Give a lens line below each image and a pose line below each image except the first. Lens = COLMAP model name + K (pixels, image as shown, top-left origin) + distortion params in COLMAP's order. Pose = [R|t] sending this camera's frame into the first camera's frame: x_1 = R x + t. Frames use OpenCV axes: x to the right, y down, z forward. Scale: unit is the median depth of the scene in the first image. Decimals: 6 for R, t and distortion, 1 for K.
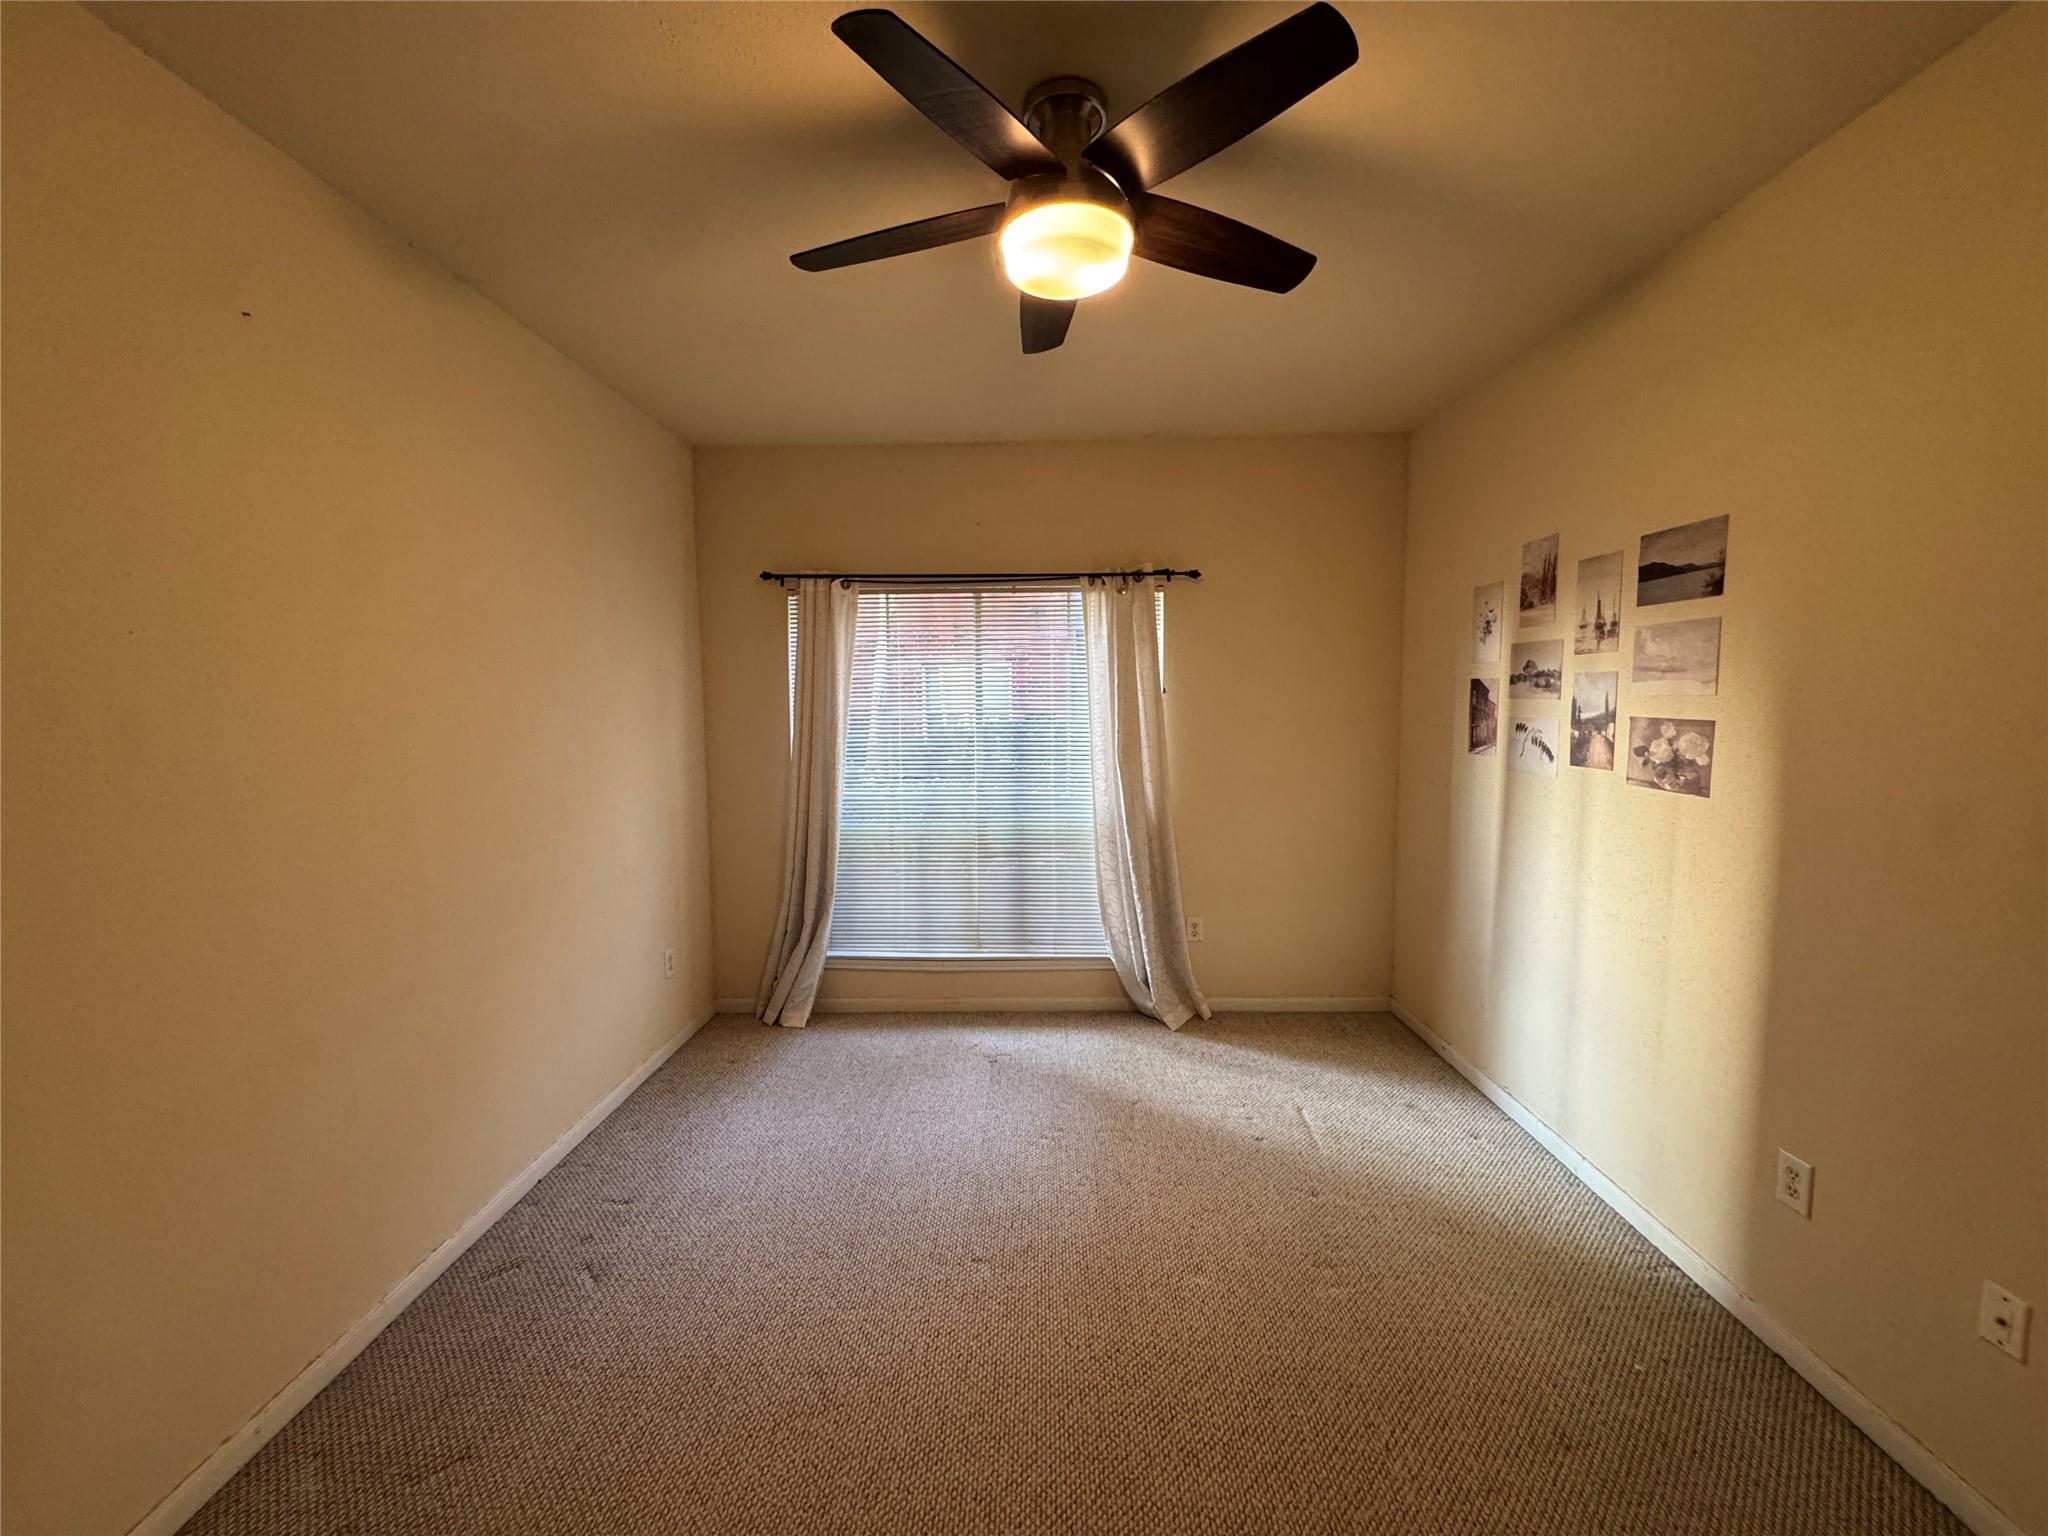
lens RADIAL K [[812.7, 0, 1024.6], [0, 812.7, 765.4], [0, 0, 1]] dist [-0.003627, 0.000708]
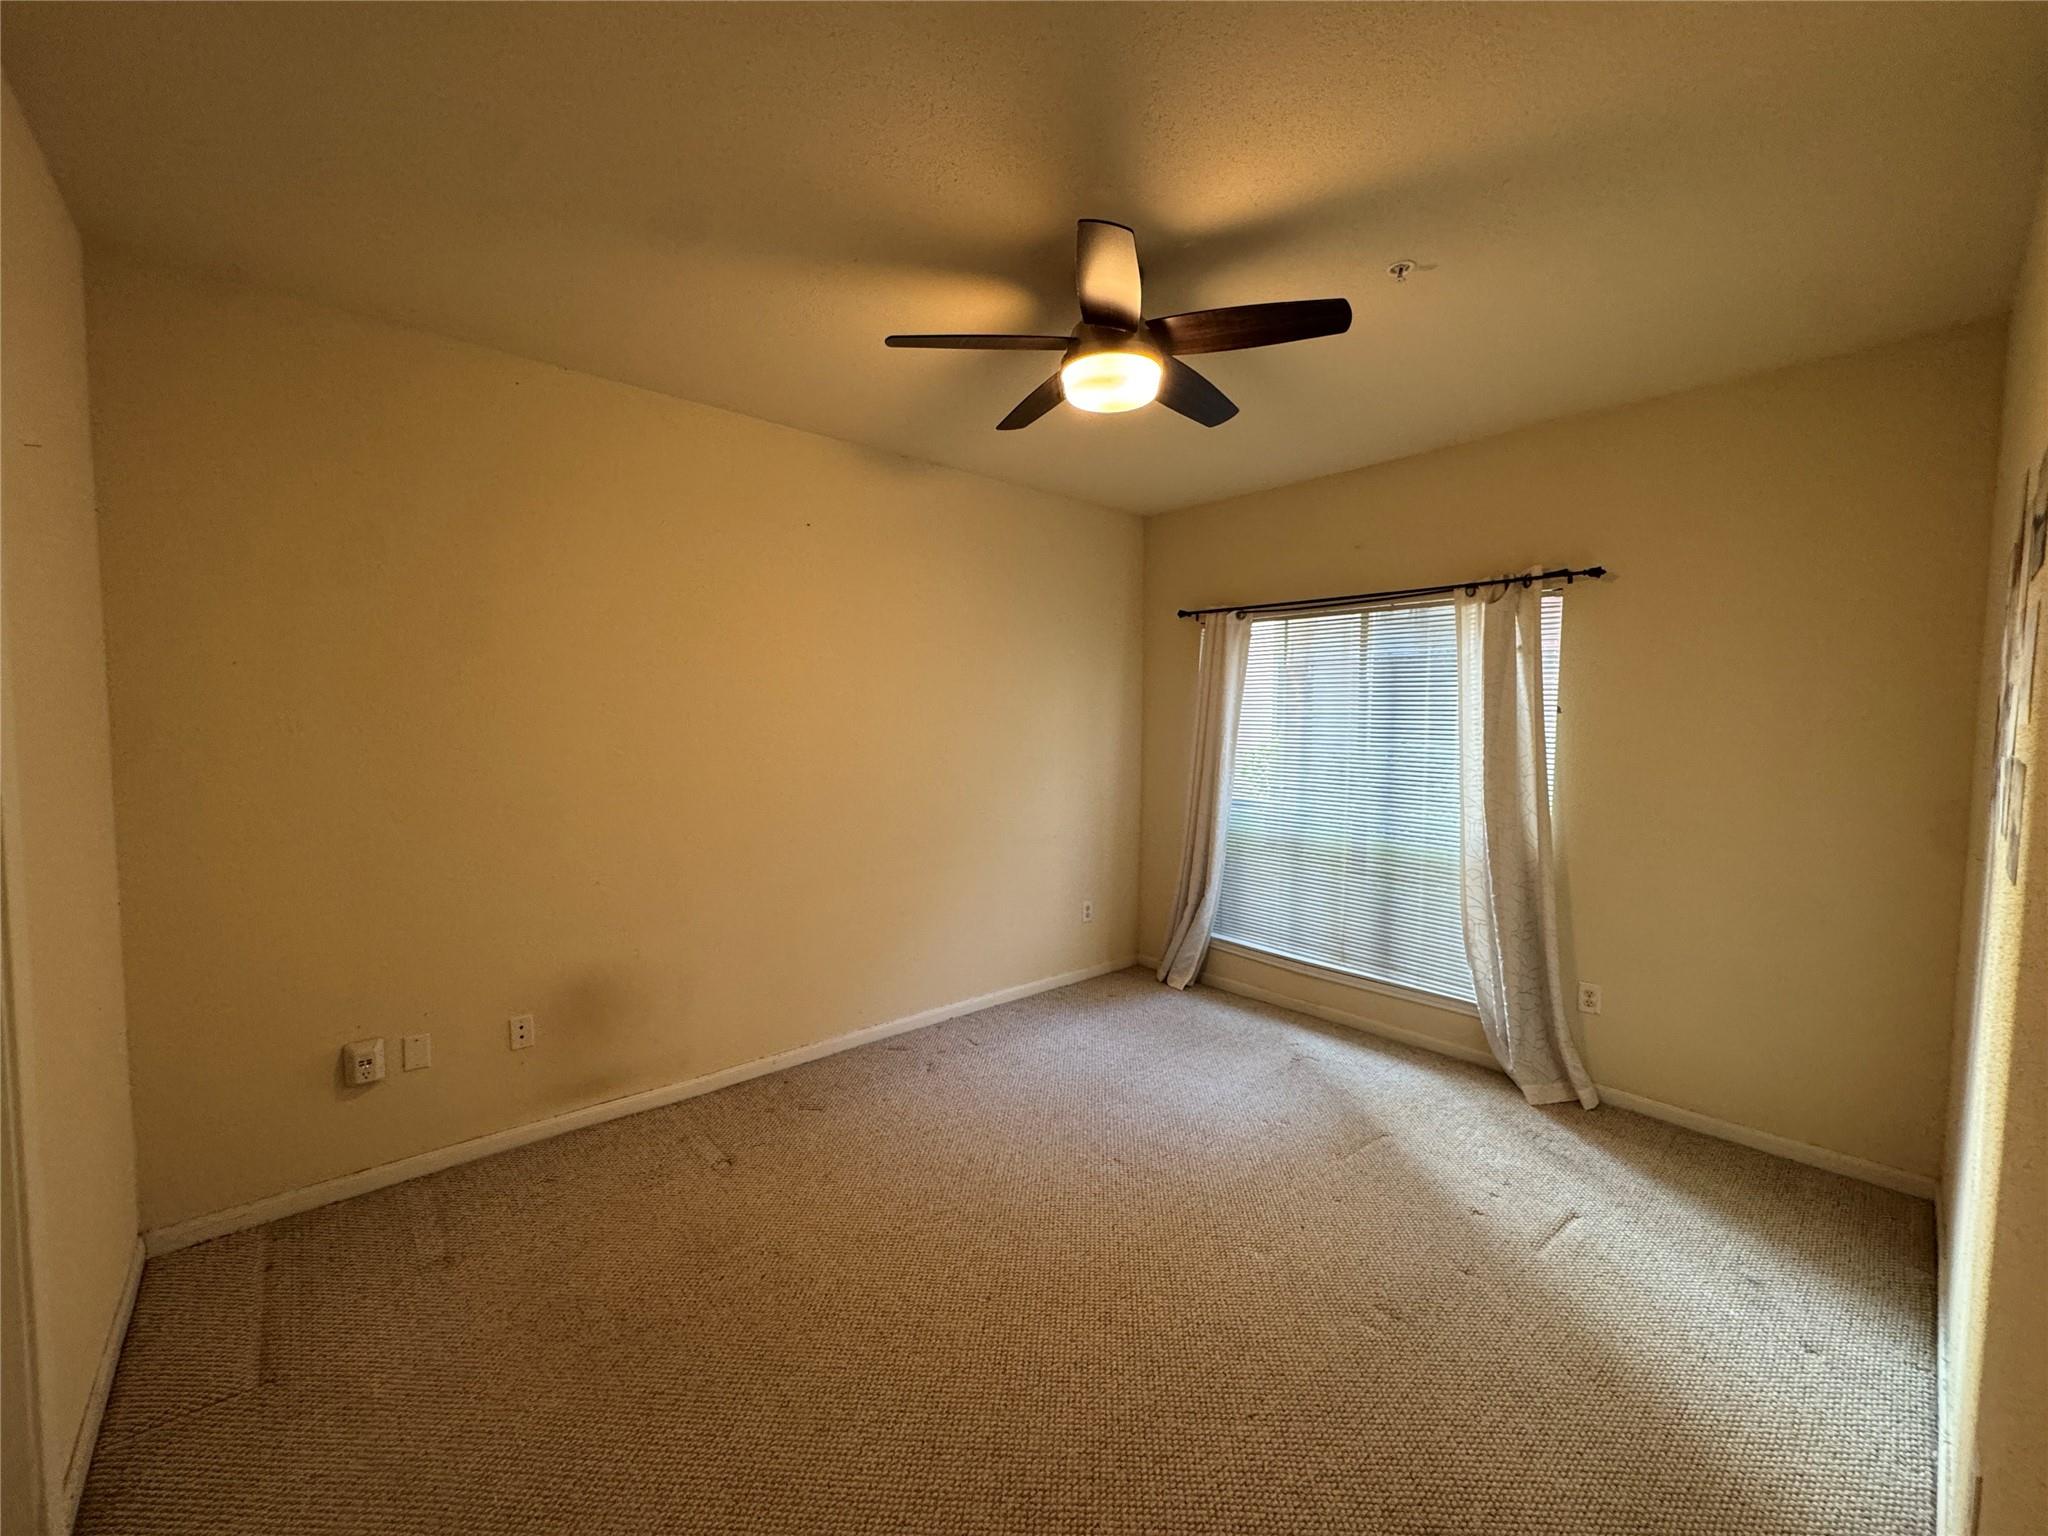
lens RADIAL K [[812.7, 0, 1024.6], [0, 812.7, 765.4], [0, 0, 1]] dist [-0.003627, 0.000708]
pose [[0.682141, 0.058043, -0.728913, 0.475789], [-0.071292, 0.997375, 0.012704, -0.005303], [0.727737, 0.043300, 0.684488, 0.003752]]
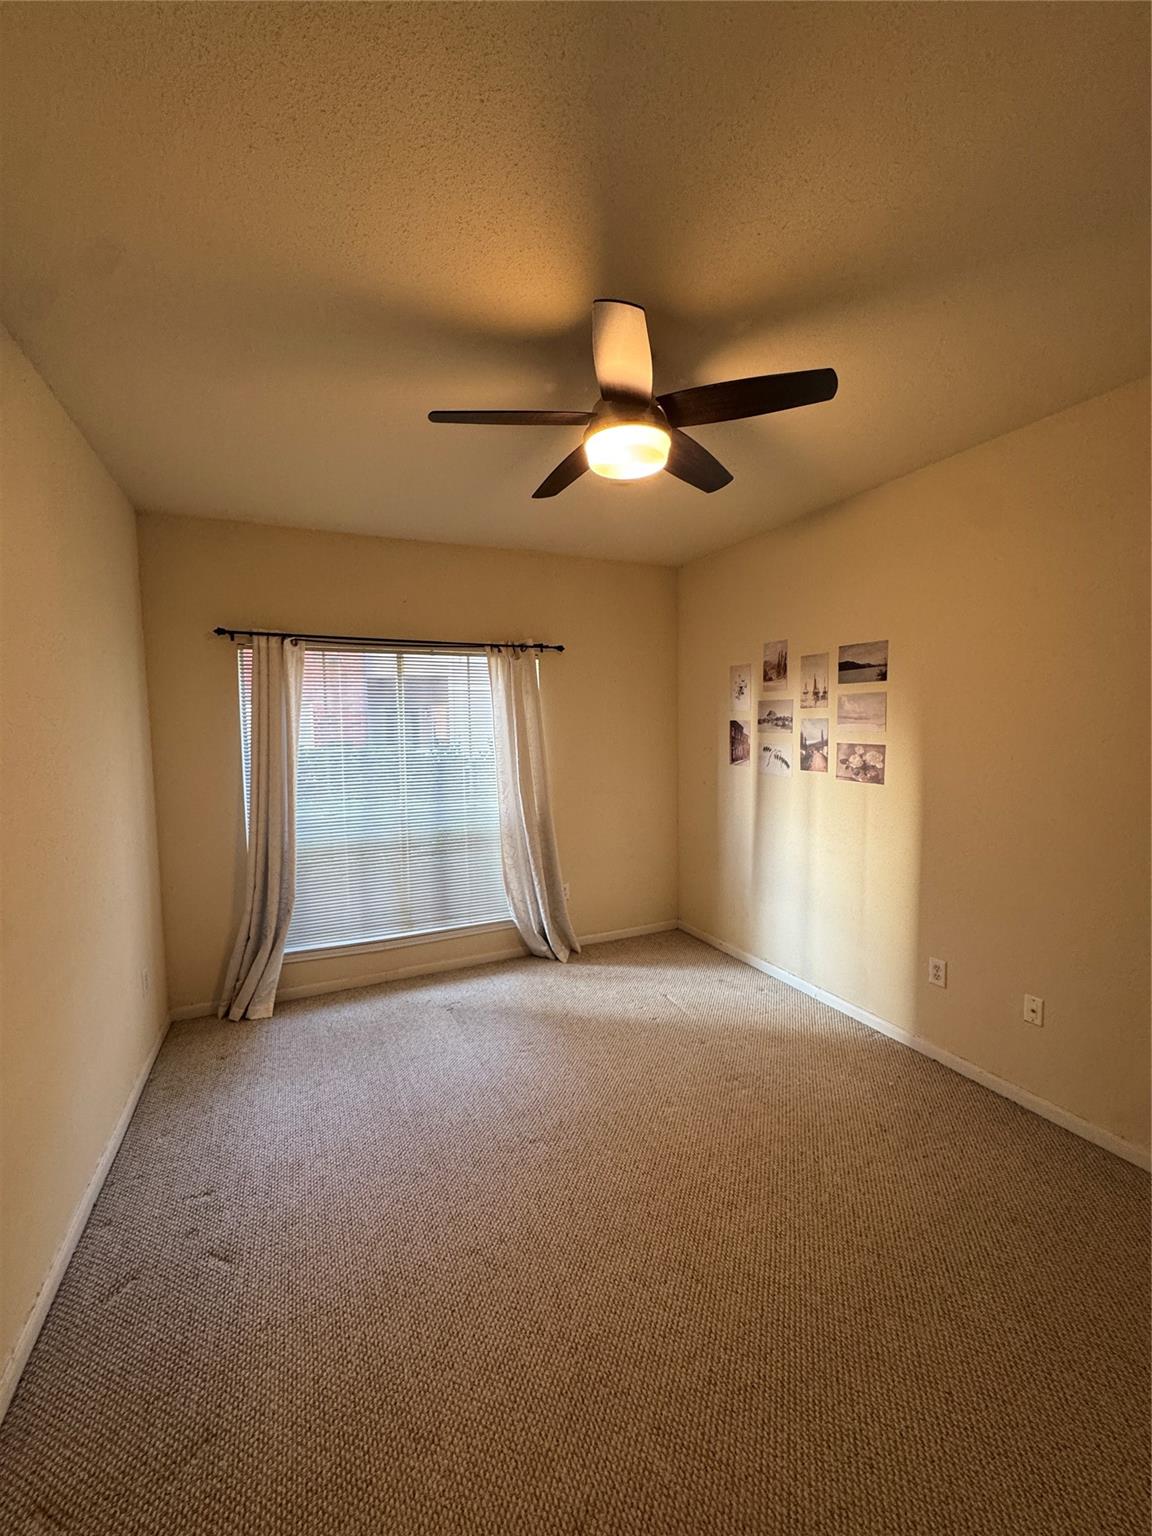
lens RADIAL K [[609.5, 0, 576.0], [0, 609.5, 768.0], [0, 0, 1]] dist [-0.003627, 0.000708]
pose [[0.897838, -0.036543, 0.438808, -0.282061], [0.043314, 0.999047, -0.005426, -0.014781], [-0.438191, 0.023878, 0.898565, 0.008367]]
